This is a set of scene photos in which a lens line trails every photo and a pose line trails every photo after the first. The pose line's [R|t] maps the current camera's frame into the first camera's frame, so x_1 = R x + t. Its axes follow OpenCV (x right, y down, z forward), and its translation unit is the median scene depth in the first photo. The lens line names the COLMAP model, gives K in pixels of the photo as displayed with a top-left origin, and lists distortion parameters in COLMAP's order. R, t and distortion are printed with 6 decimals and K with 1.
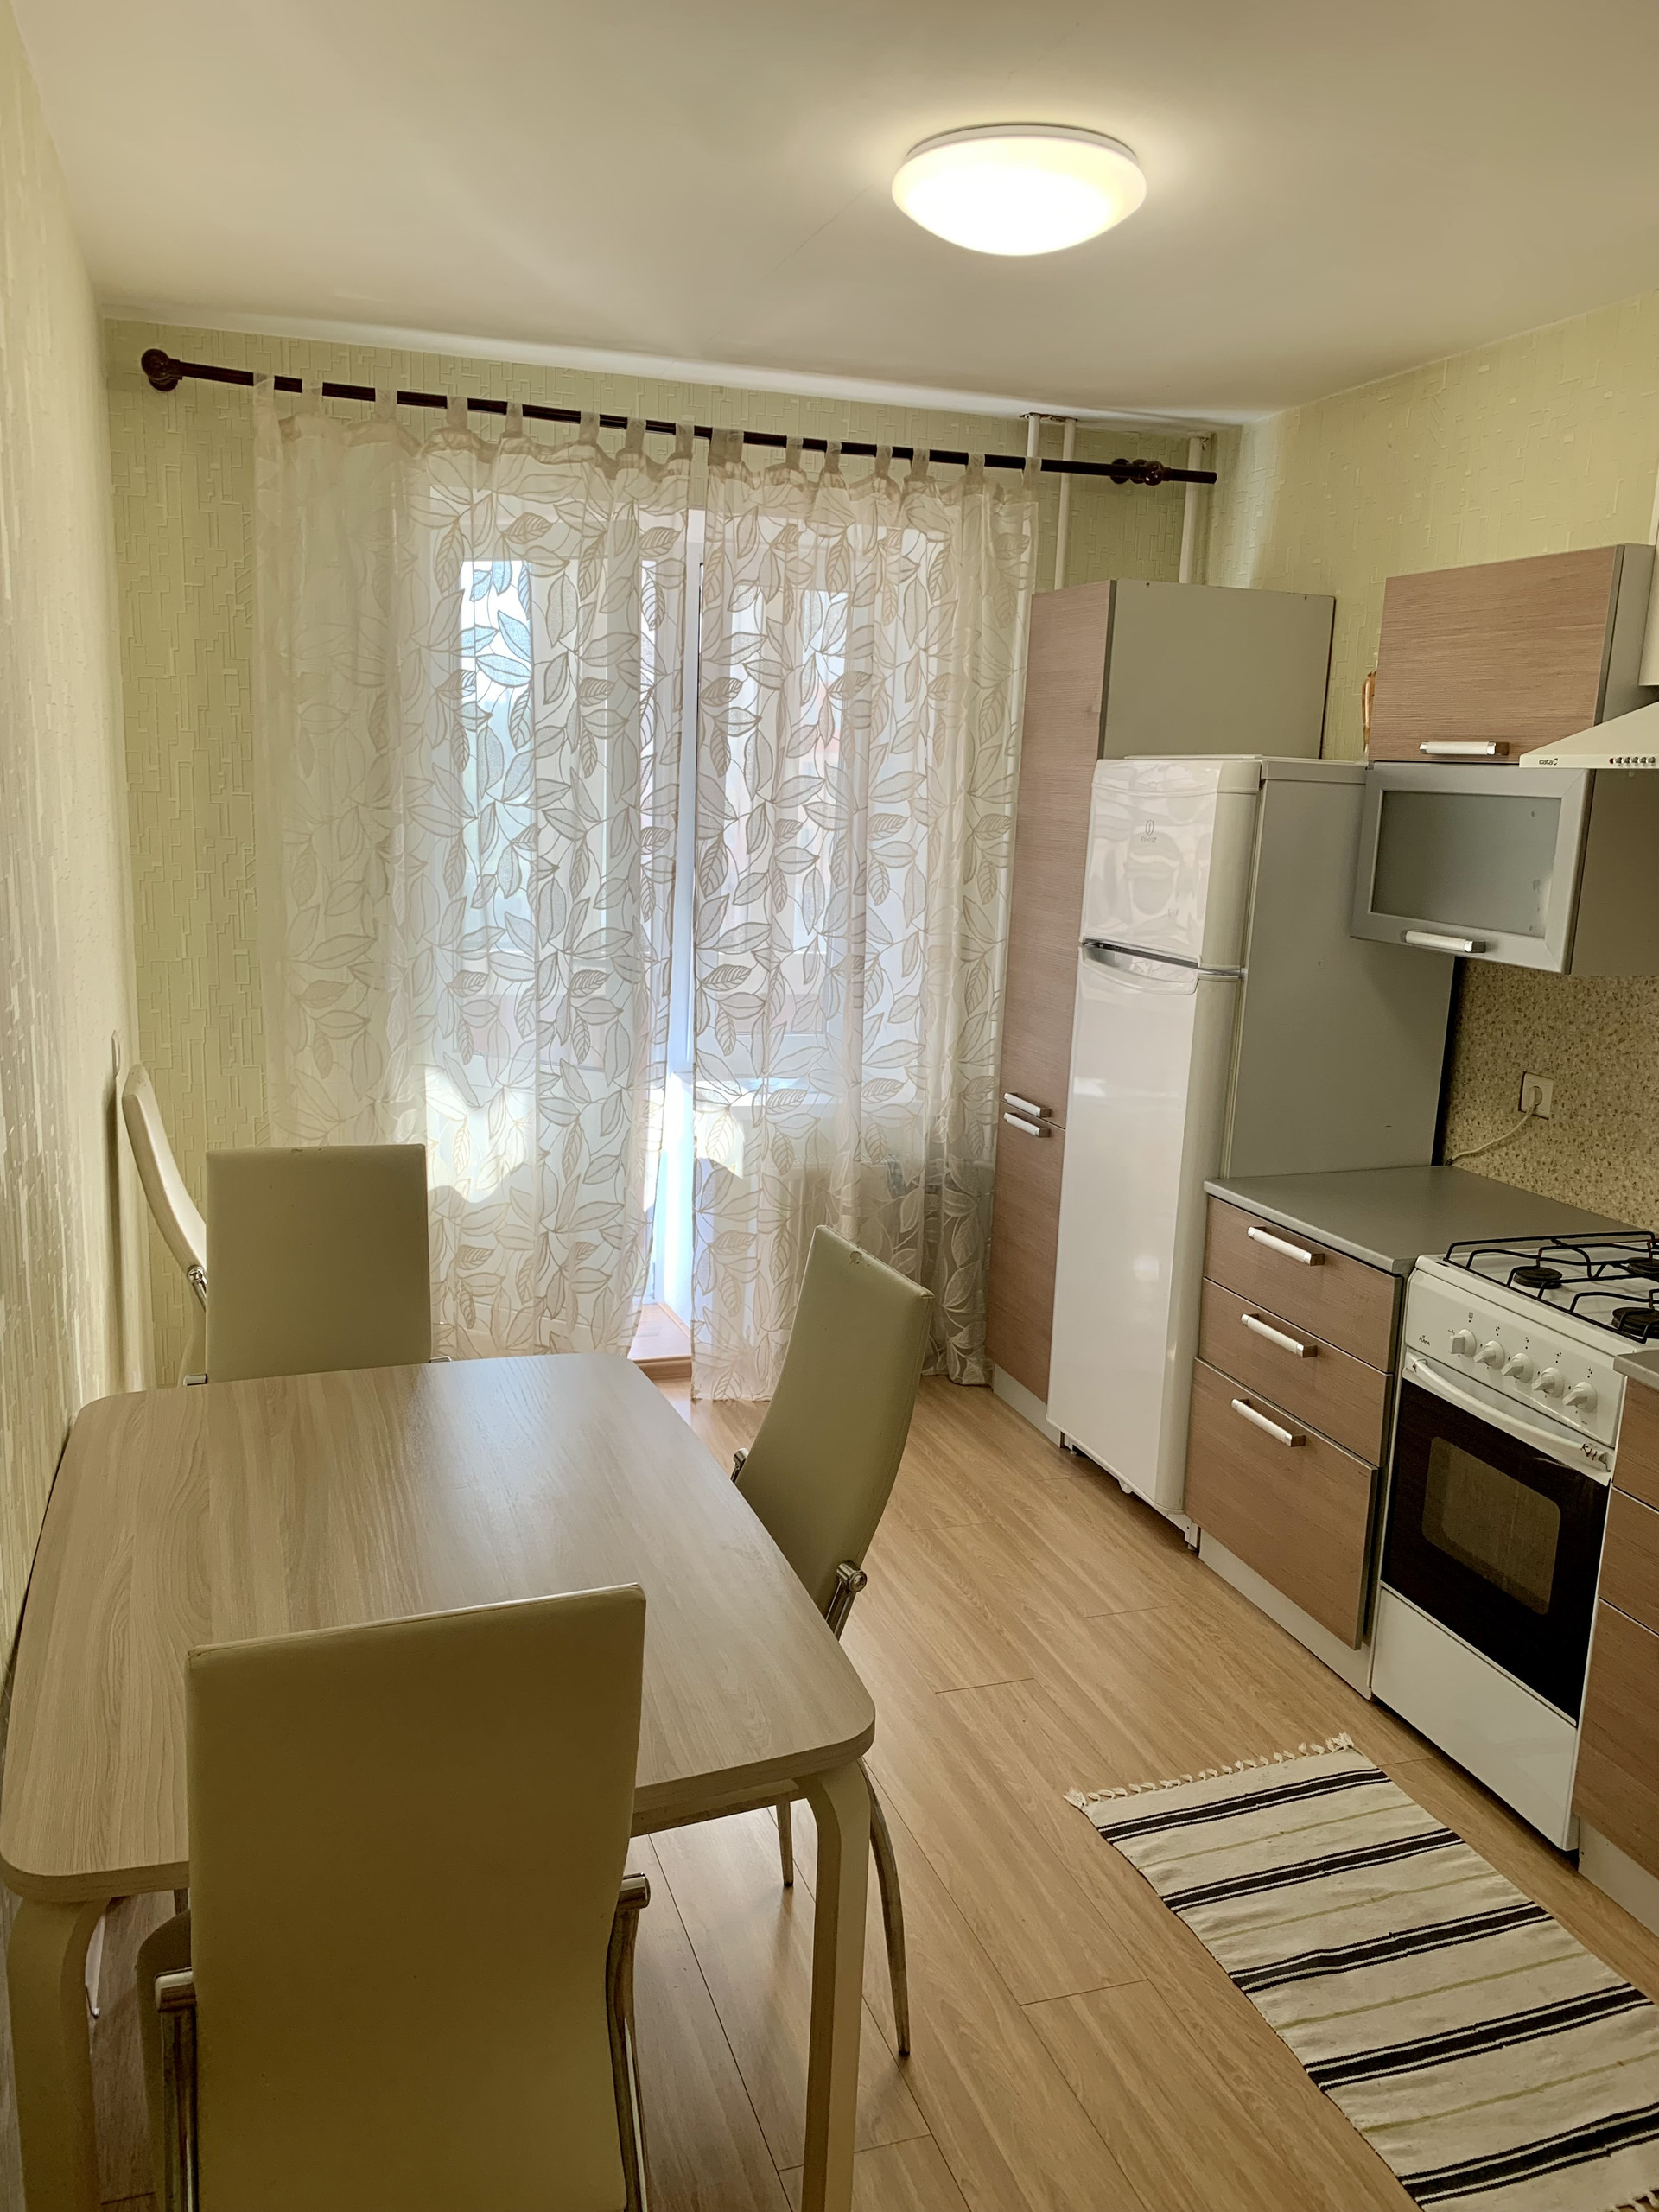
lens RADIAL K [[1724.0, 0, 829.5], [0, 1724.0, 1106.0], [0, 0, 1]] dist [0.005122, -0.003954]
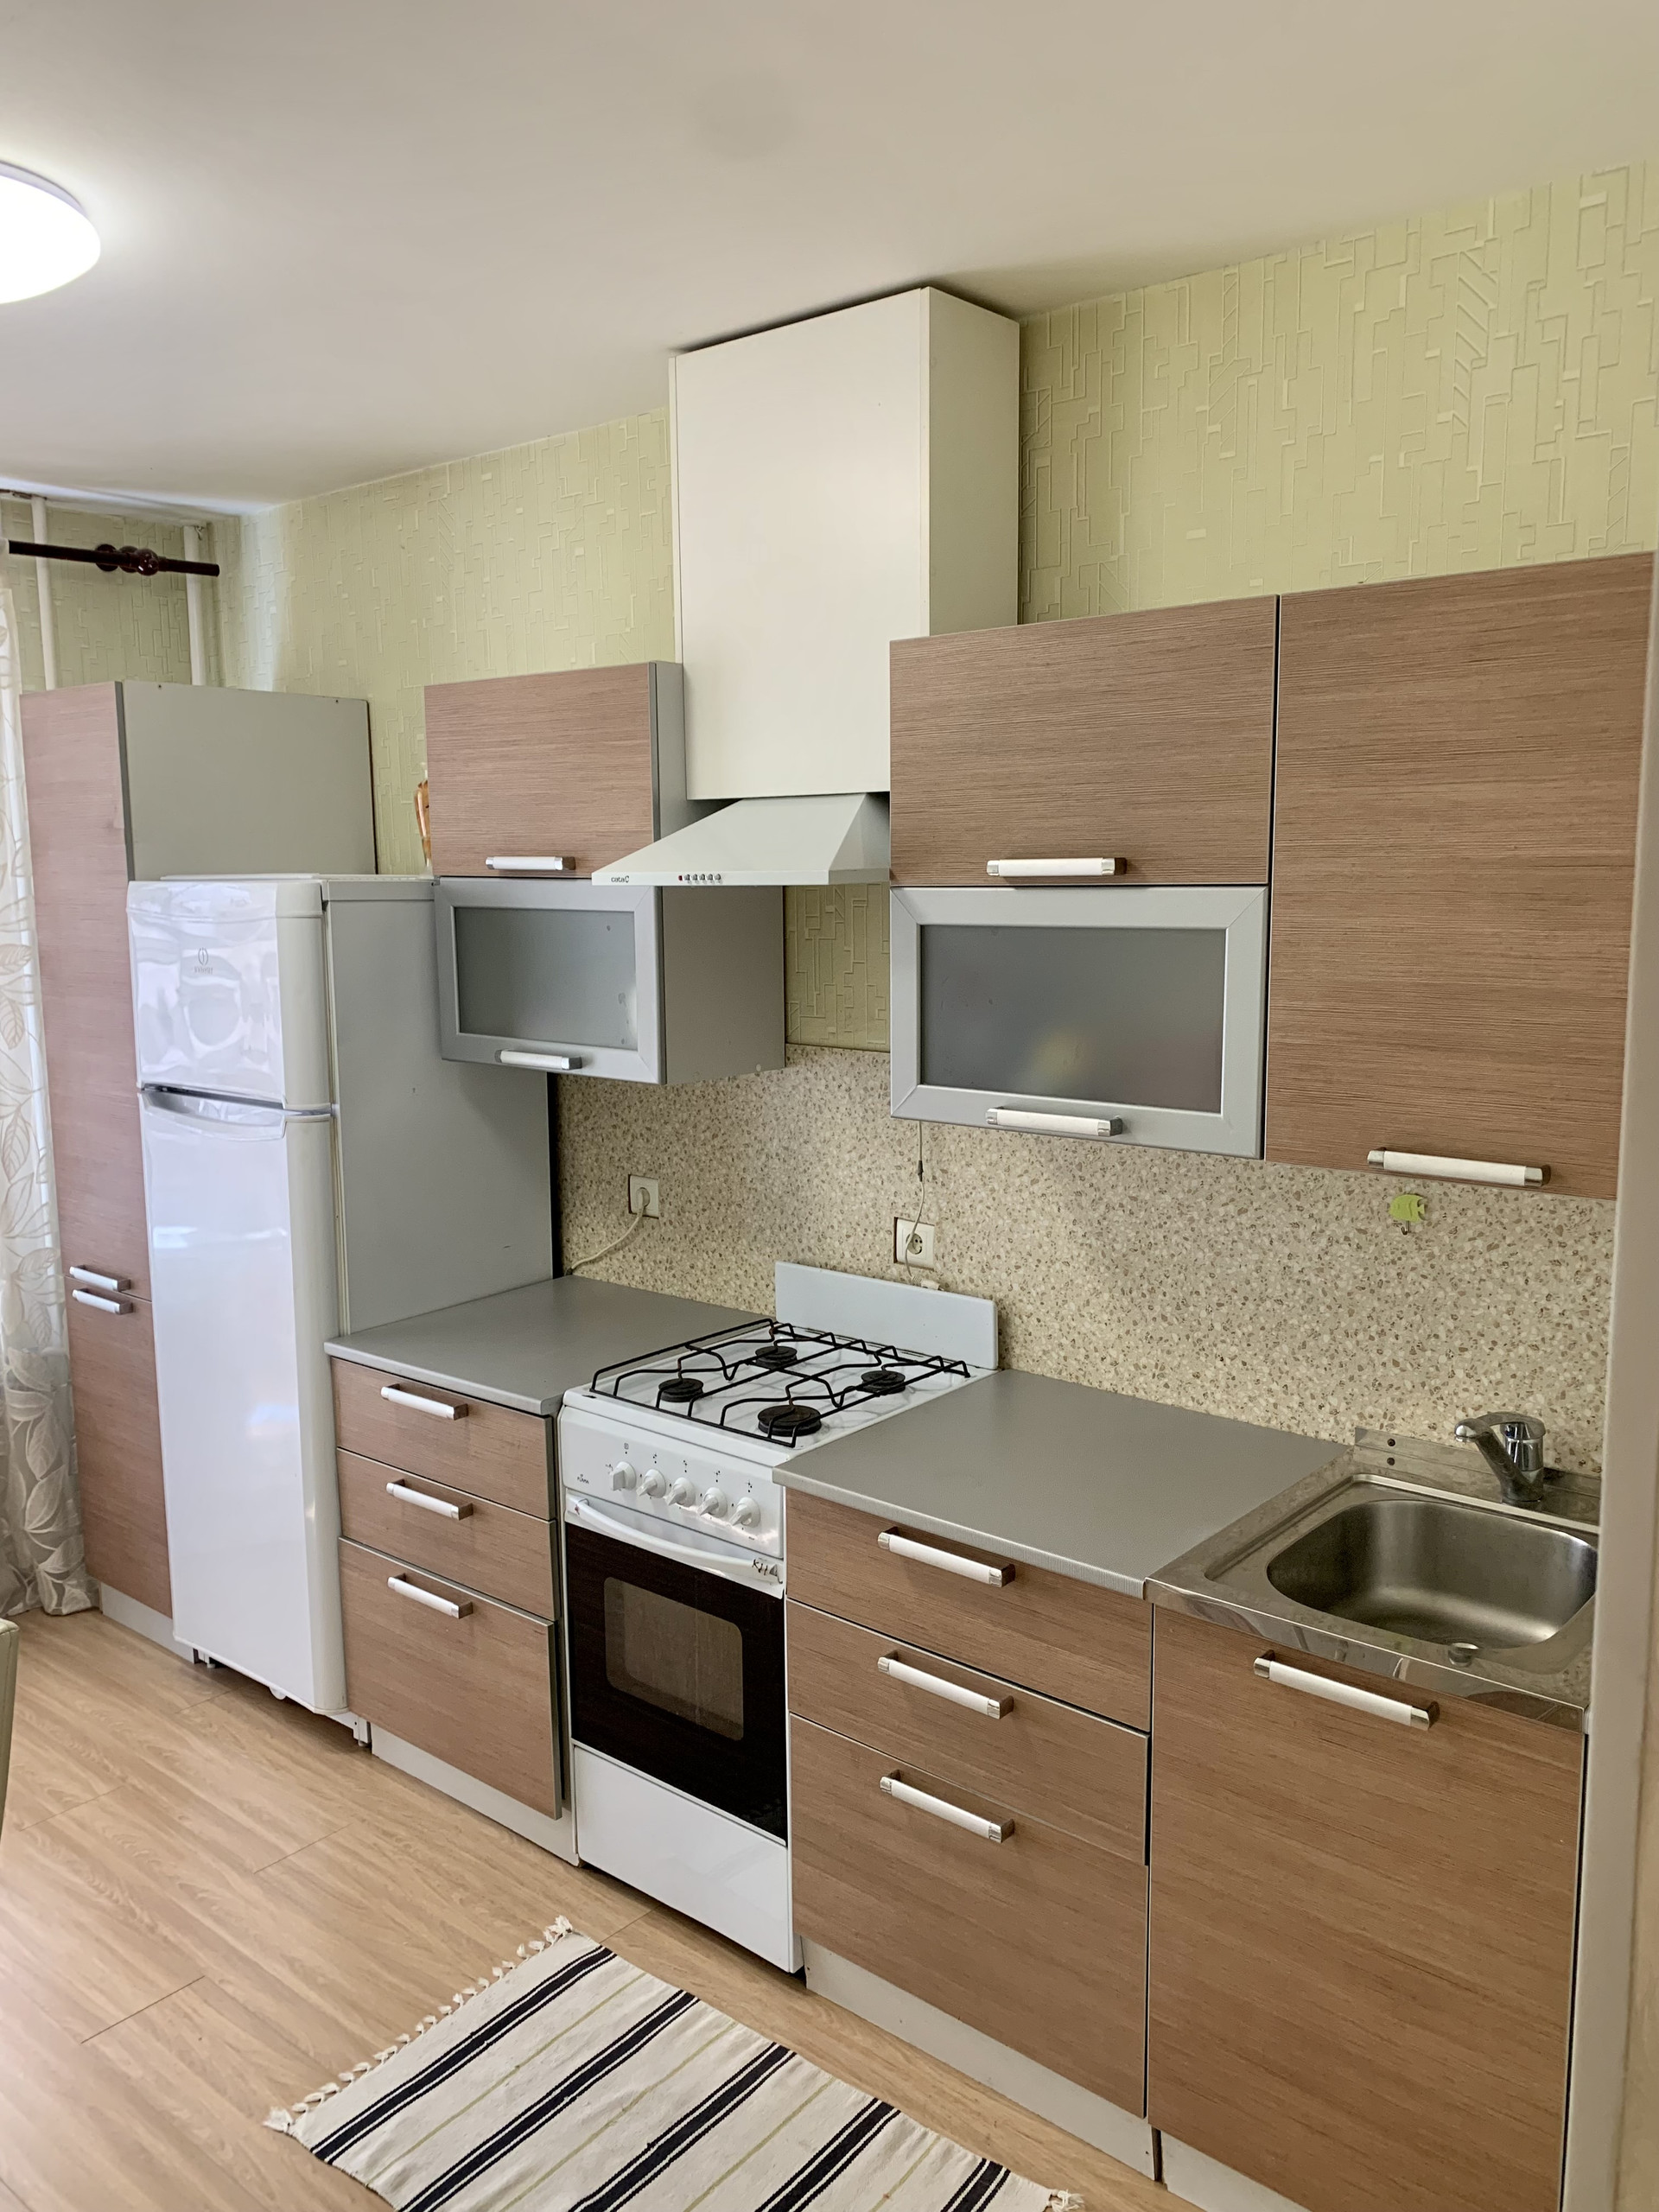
lens RADIAL K [[1699.9, 0, 817.5], [0, 1699.9, 1109.0], [0, 0, 1]] dist [0.051473, -0.047155]
pose [[0.859342, -0.122554, 0.496500, 0.009051], [0.141704, 0.989909, -0.000917, -0.042001], [-0.491377, 0.071145, 0.868036, 0.083016]]
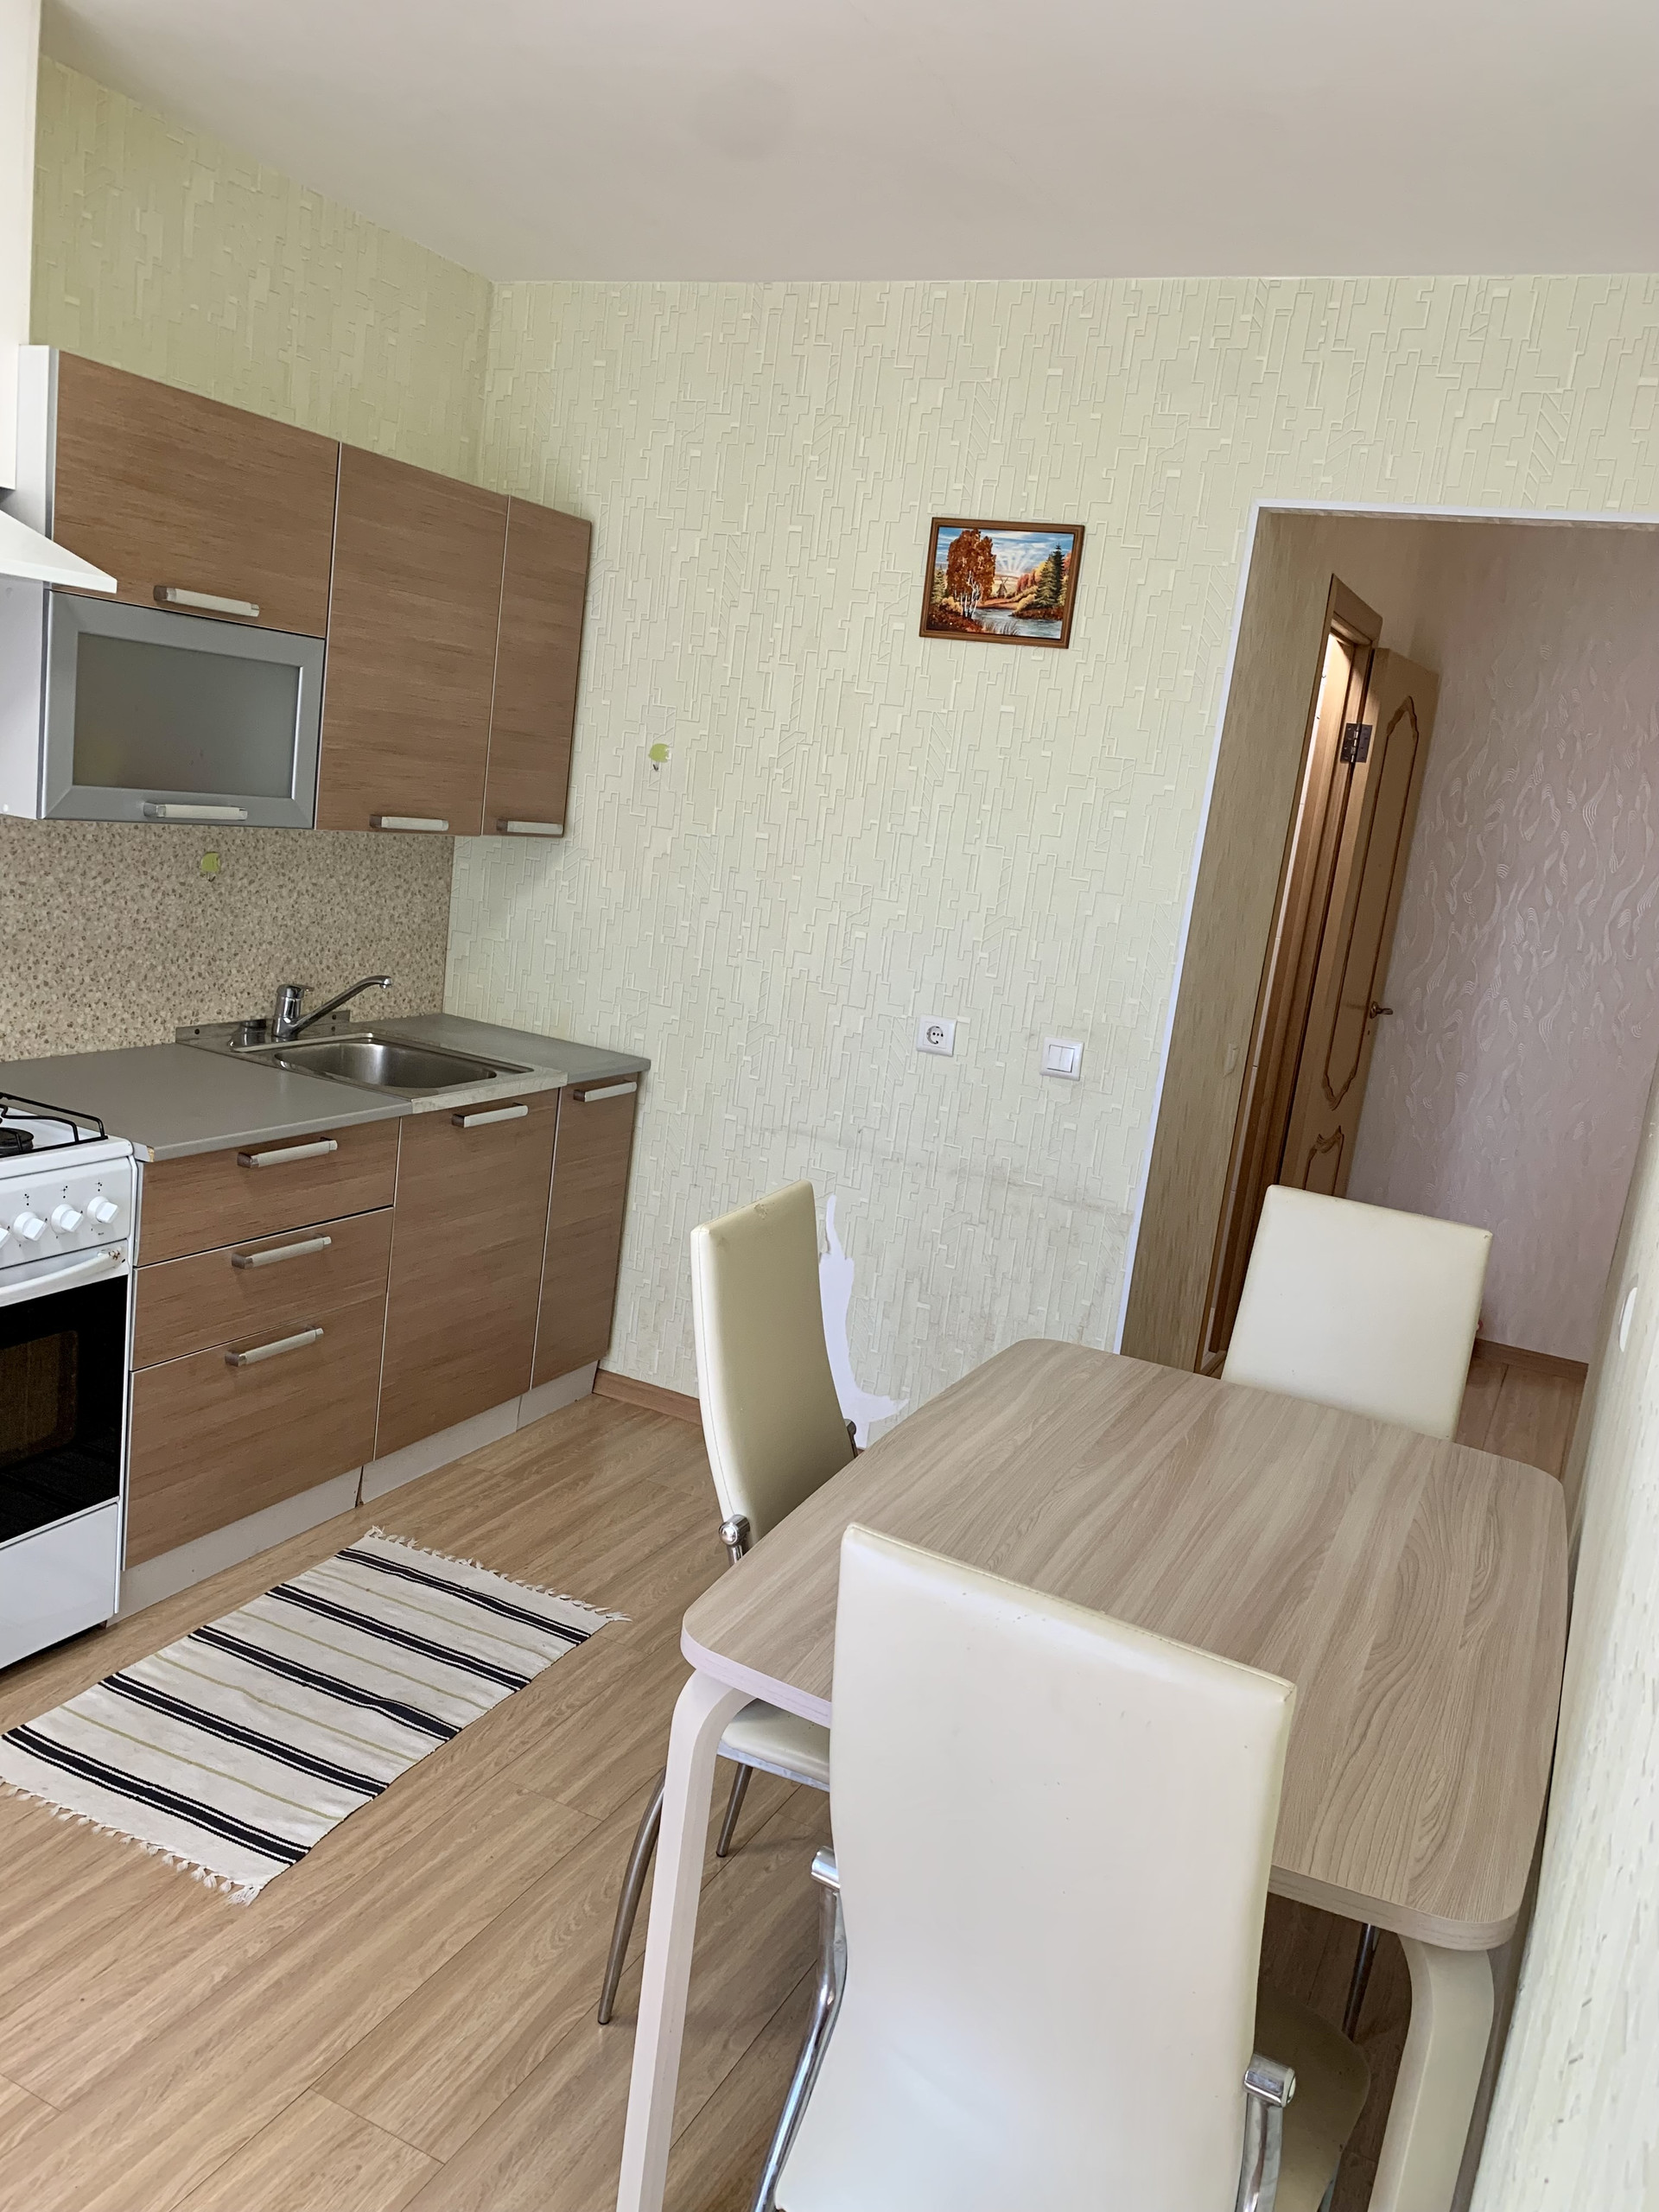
lens RADIAL K [[1729.6, 0, 830.4], [0, 1729.6, 1100.5], [0, 0, 1]] dist [0.030496, -0.050926]
pose [[-0.697713, -0.265668, 0.665295, -0.409630], [-0.022864, 0.936478, 0.349980, -0.203227], [-0.716013, 0.228974, -0.659467, 1.030544]]
